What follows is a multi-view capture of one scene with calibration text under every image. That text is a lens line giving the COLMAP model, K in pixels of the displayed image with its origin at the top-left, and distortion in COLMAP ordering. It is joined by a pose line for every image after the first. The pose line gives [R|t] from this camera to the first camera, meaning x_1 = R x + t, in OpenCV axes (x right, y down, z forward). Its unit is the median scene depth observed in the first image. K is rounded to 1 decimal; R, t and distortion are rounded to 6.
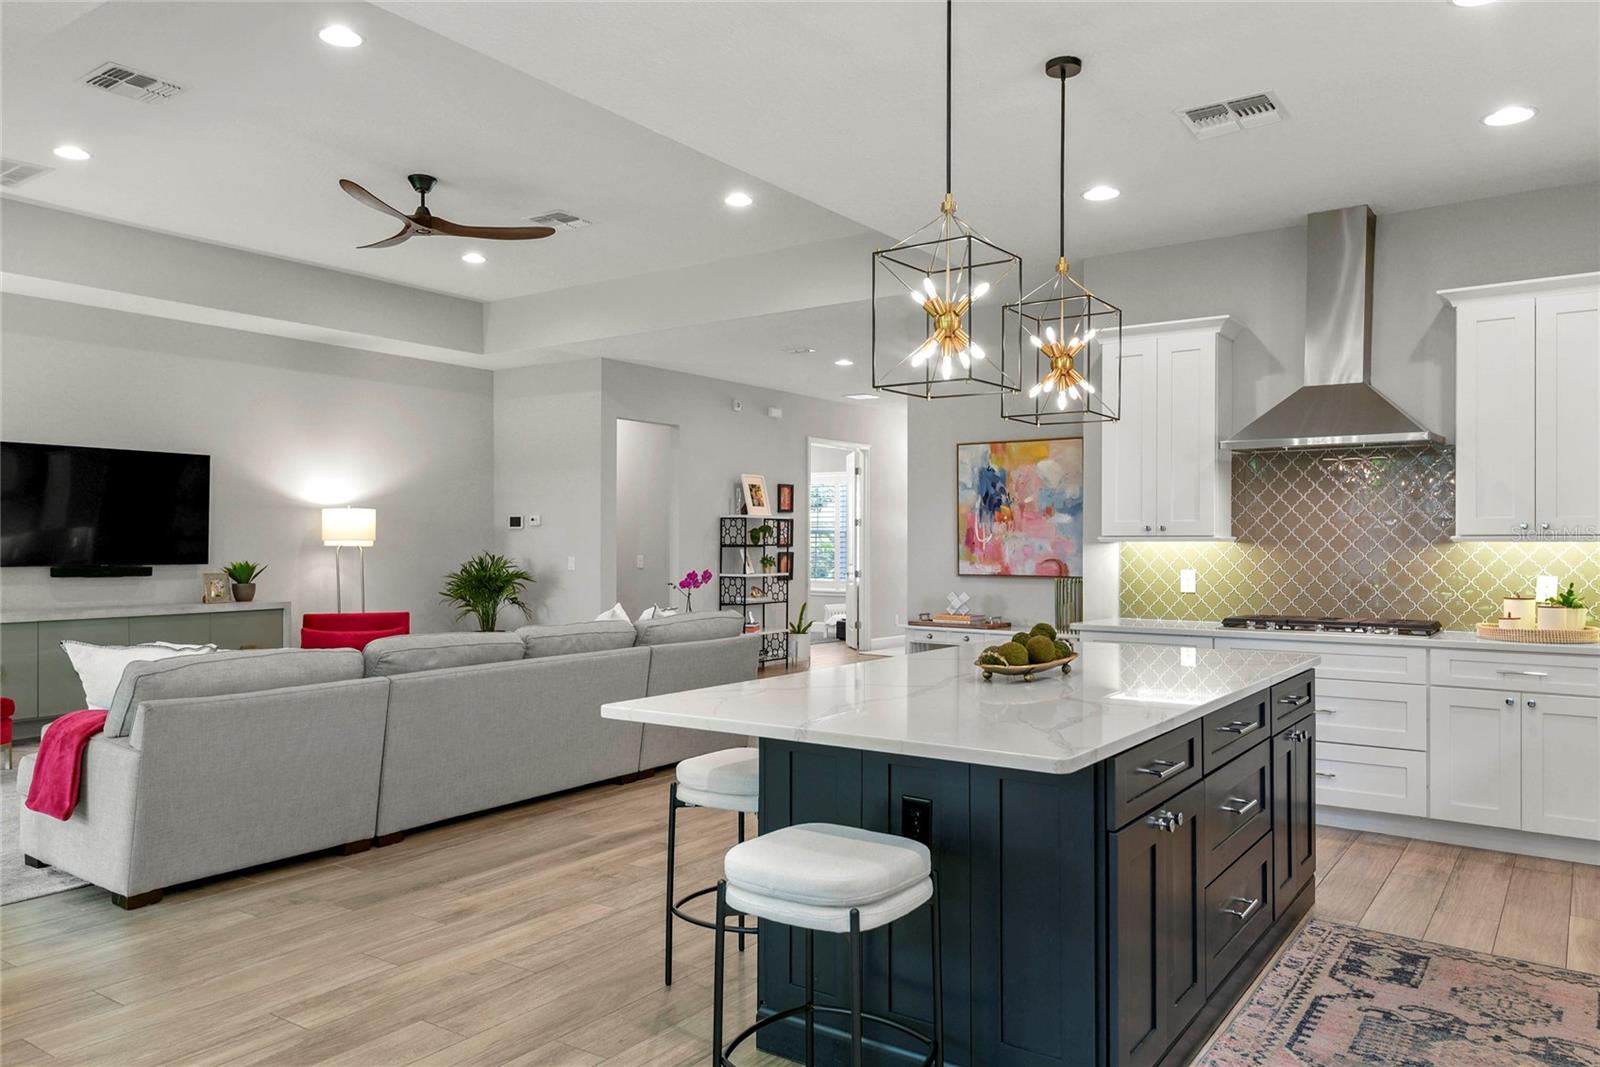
lens RADIAL K [[1109.9, 0, 805.6], [0, 1109.9, 542.6], [0, 0, 1]] dist [0.054126, -0.042518]
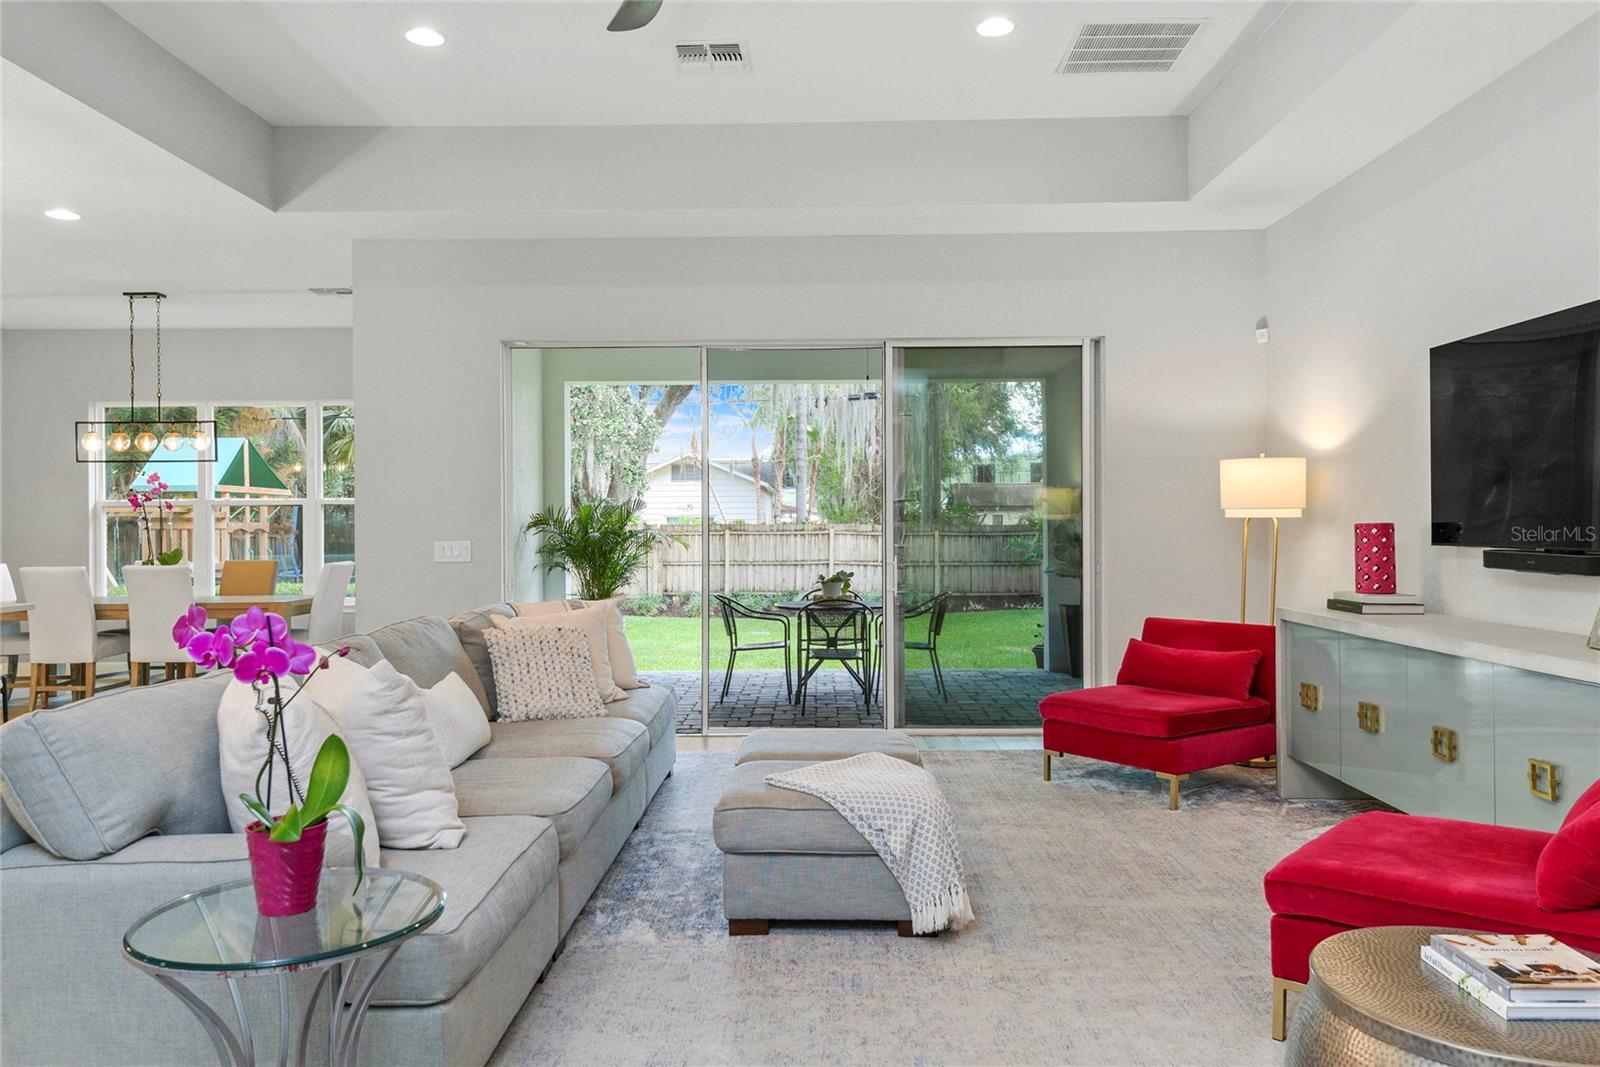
lens RADIAL K [[1158.4, 0, 808.6], [0, 1158.4, 524.5], [0, 0, 1]] dist [0.018402, -0.011890]
pose [[-0.827781, 0.005579, -0.561024, -0.059104], [0.006943, 0.999976, -0.000300, 0.007057], [0.561008, -0.004143, -0.827800, 1.307412]]
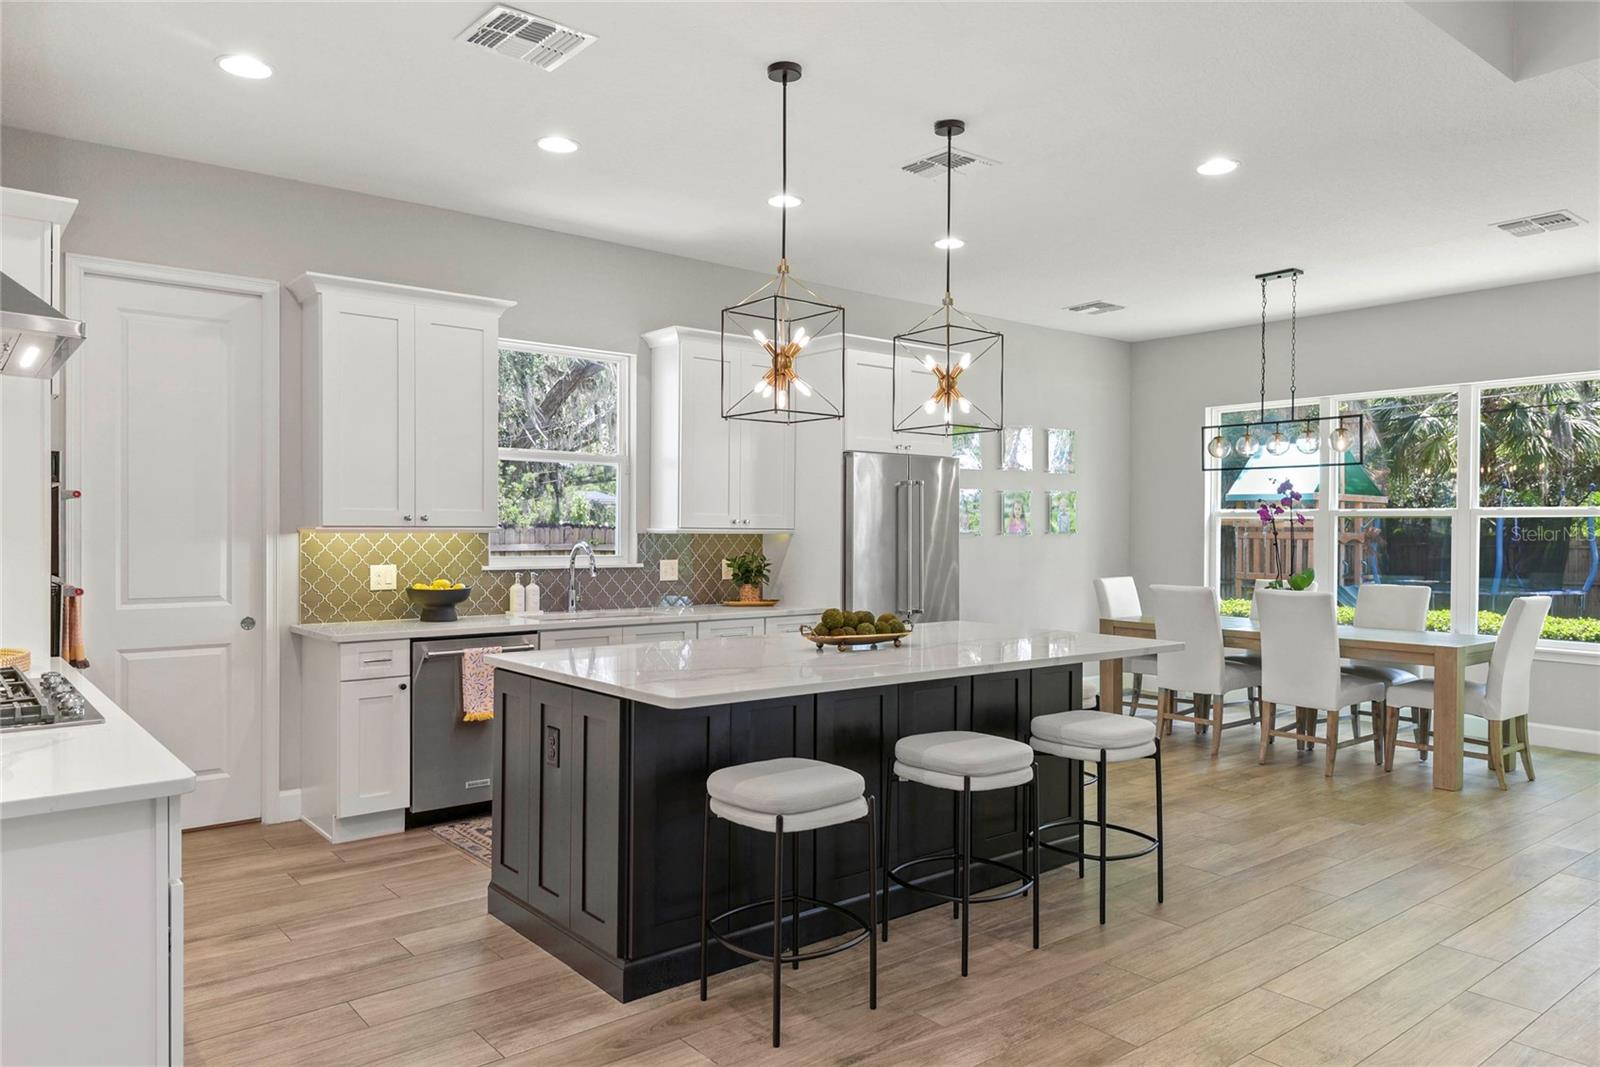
lens RADIAL K [[1109.9, 0, 806.5], [0, 1109.9, 529.6], [0, 0, 1]] dist [0.054126, -0.042518]
pose [[-0.962576, -0.007362, 0.270910, -0.034759], [-0.007472, 0.999972, 0.000629, -0.004705], [-0.270907, -0.001419, -0.962604, 1.011793]]
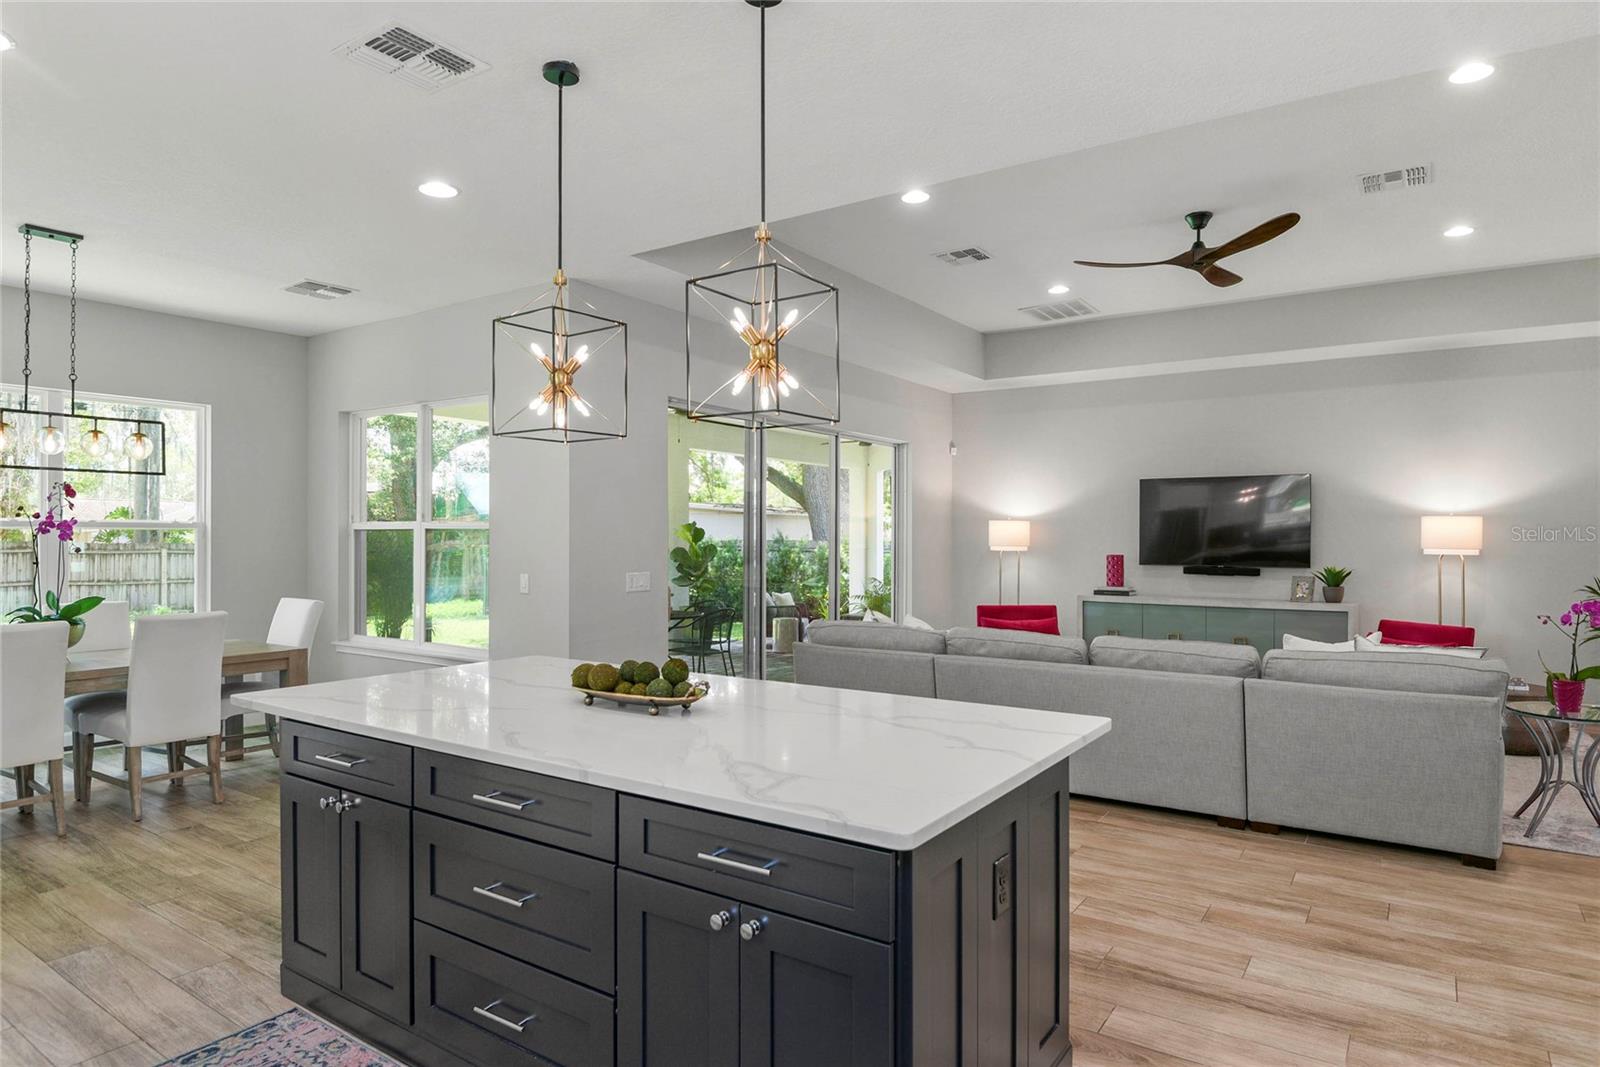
lens RADIAL K [[911.5, 0, 796.9], [0, 911.5, 541.3], [0, 0, 1]] dist [0.006183, -0.006296]
pose [[-0.000772, 0.004132, -0.999991, 0.464511], [-0.002380, 0.999989, 0.004134, -0.012896], [0.999997, 0.002383, -0.000762, 0.527386]]
